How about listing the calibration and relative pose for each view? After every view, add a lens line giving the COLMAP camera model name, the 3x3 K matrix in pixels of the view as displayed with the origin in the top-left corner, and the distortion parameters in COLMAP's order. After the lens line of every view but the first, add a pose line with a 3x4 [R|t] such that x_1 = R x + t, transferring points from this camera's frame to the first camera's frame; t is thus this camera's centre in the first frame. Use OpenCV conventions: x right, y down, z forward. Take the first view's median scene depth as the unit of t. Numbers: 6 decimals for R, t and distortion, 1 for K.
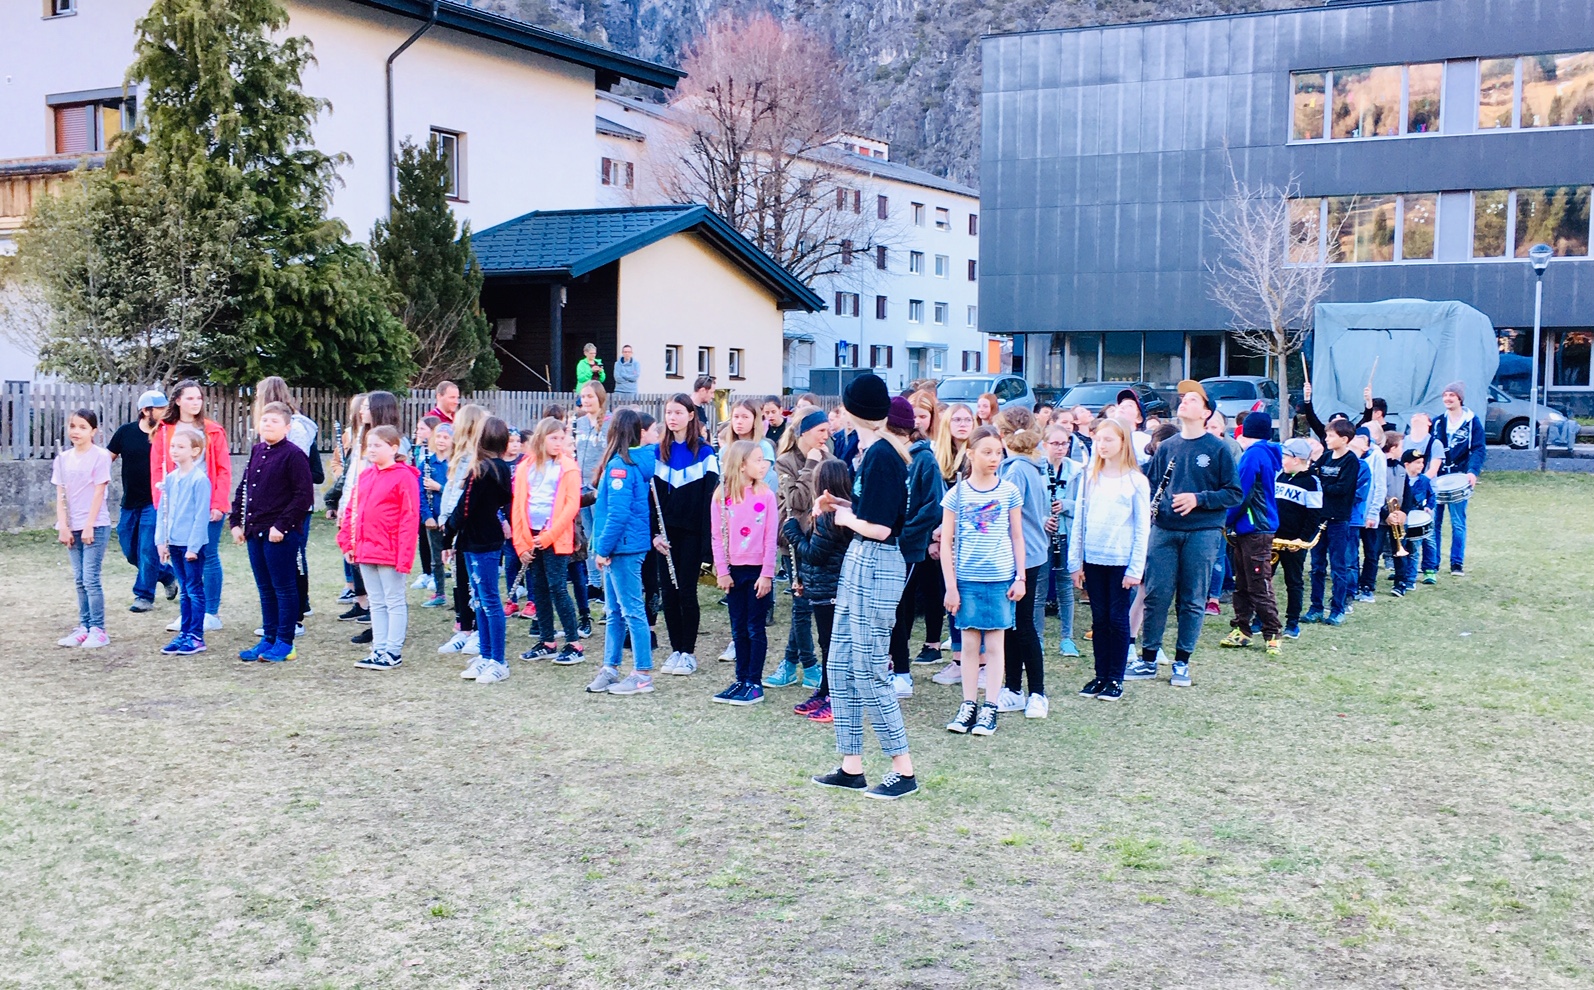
lens RADIAL K [[1551.1, 0, 797.0], [0, 1551.1, 495.0], [0, 0, 1]] dist [0.083873, 0.010211]
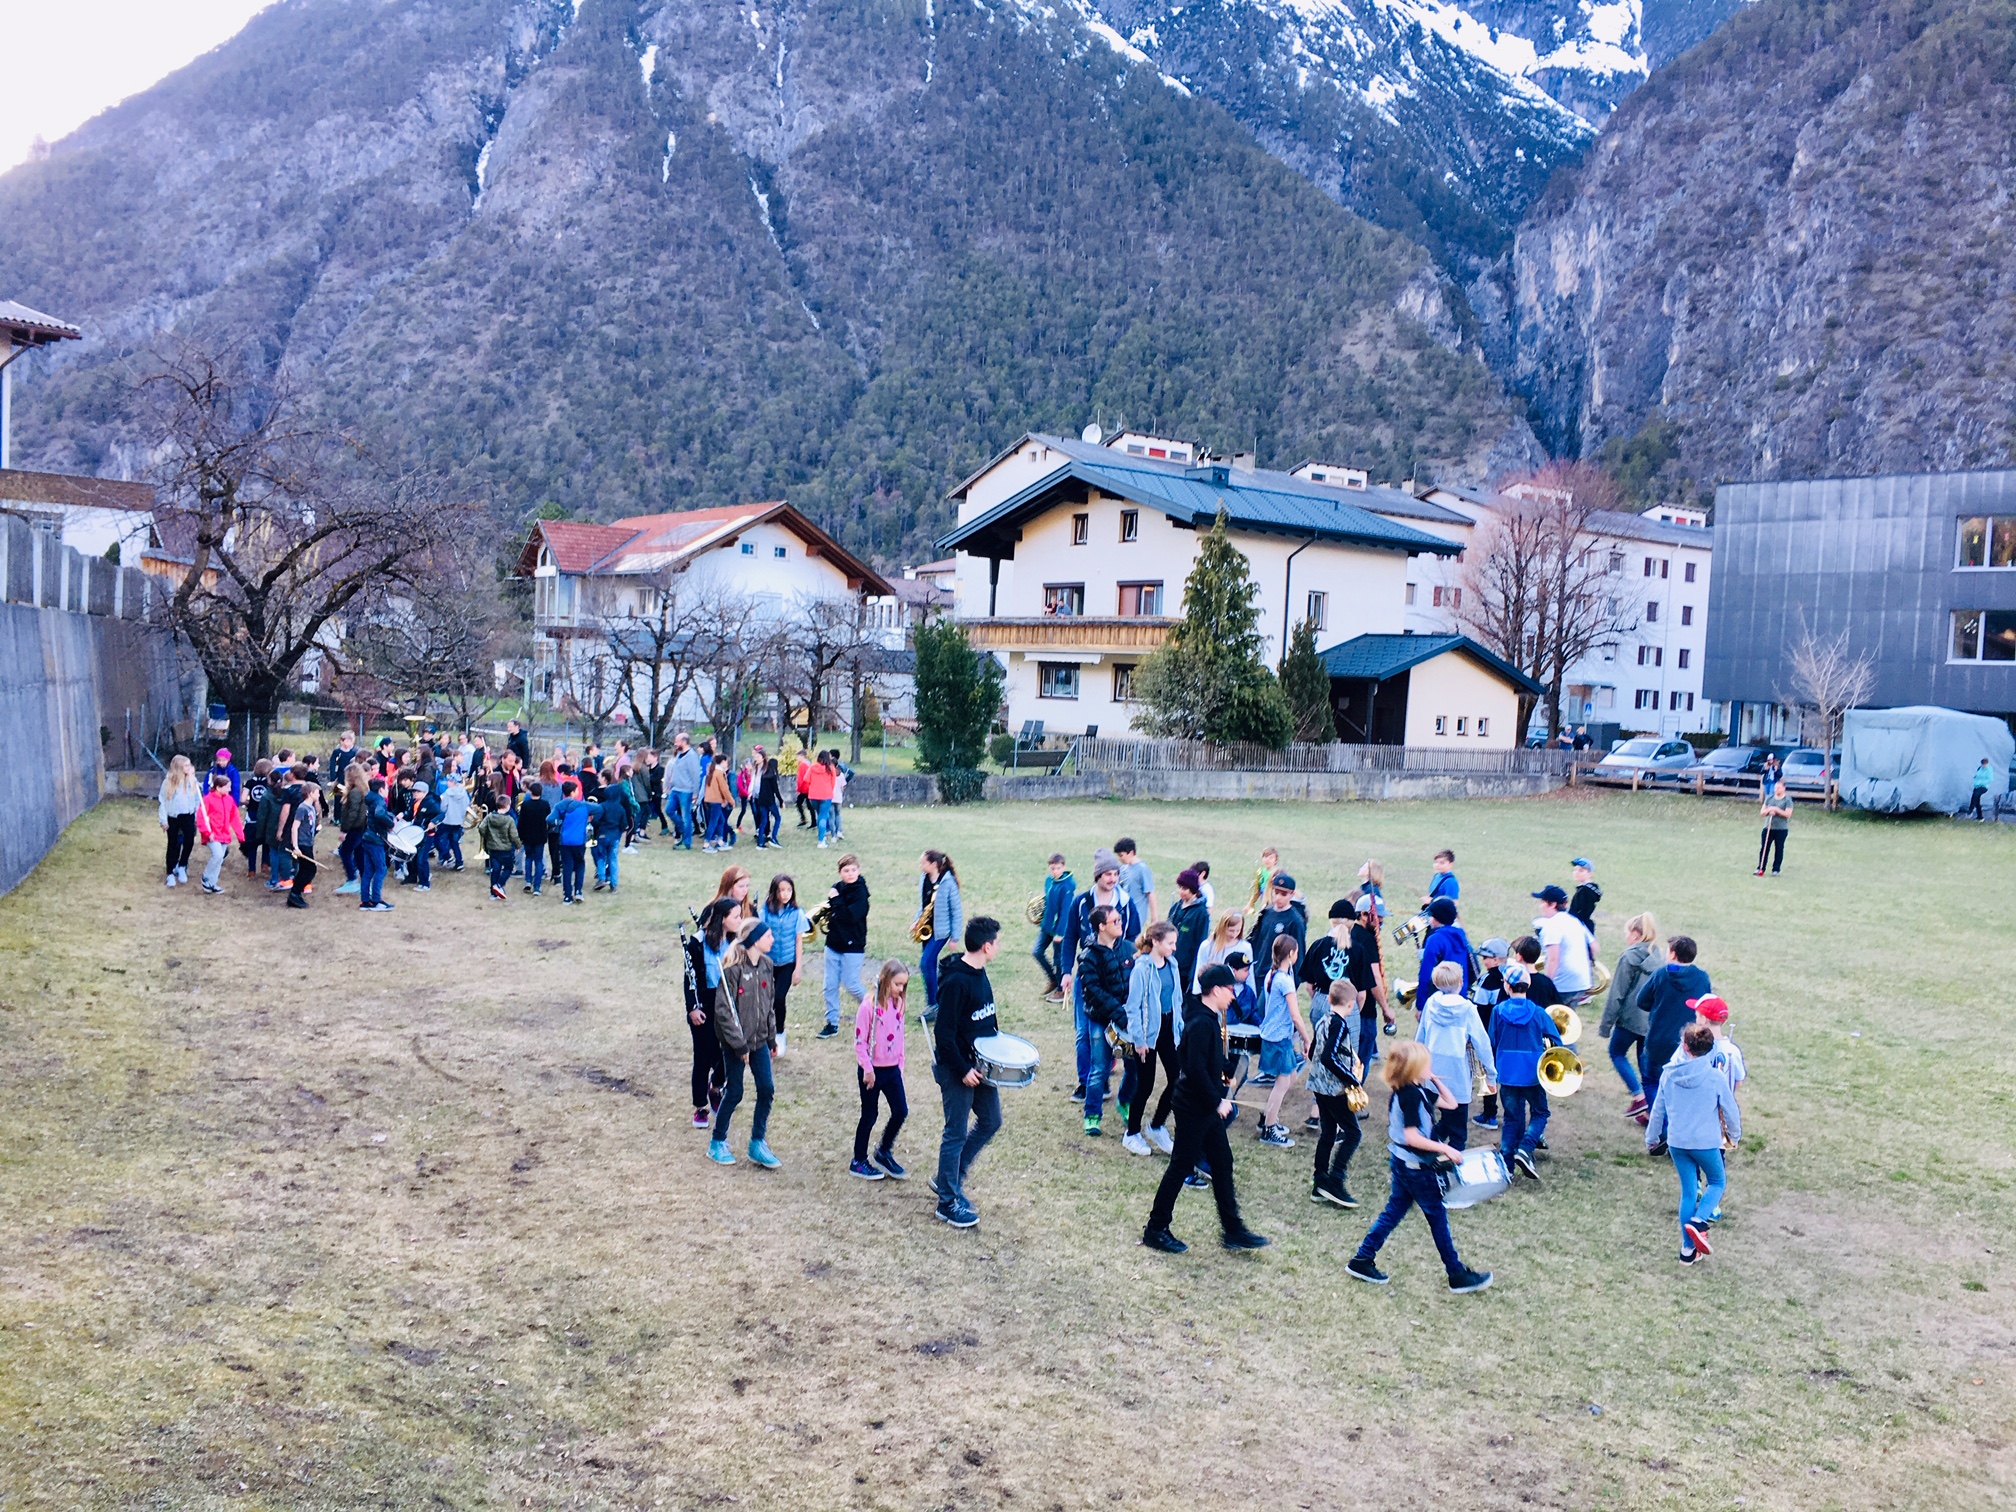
lens RADIAL K [[1694.3, 0, 1005.5], [0, 1694.3, 753.6], [0, 0, 1]] dist [0.087144, -0.109287]
pose [[0.923360, 0.048508, -0.380860, 0.028558], [-0.060146, 0.998014, -0.018707, 0.001254], [0.379196, 0.040180, 0.924444, -0.134974]]
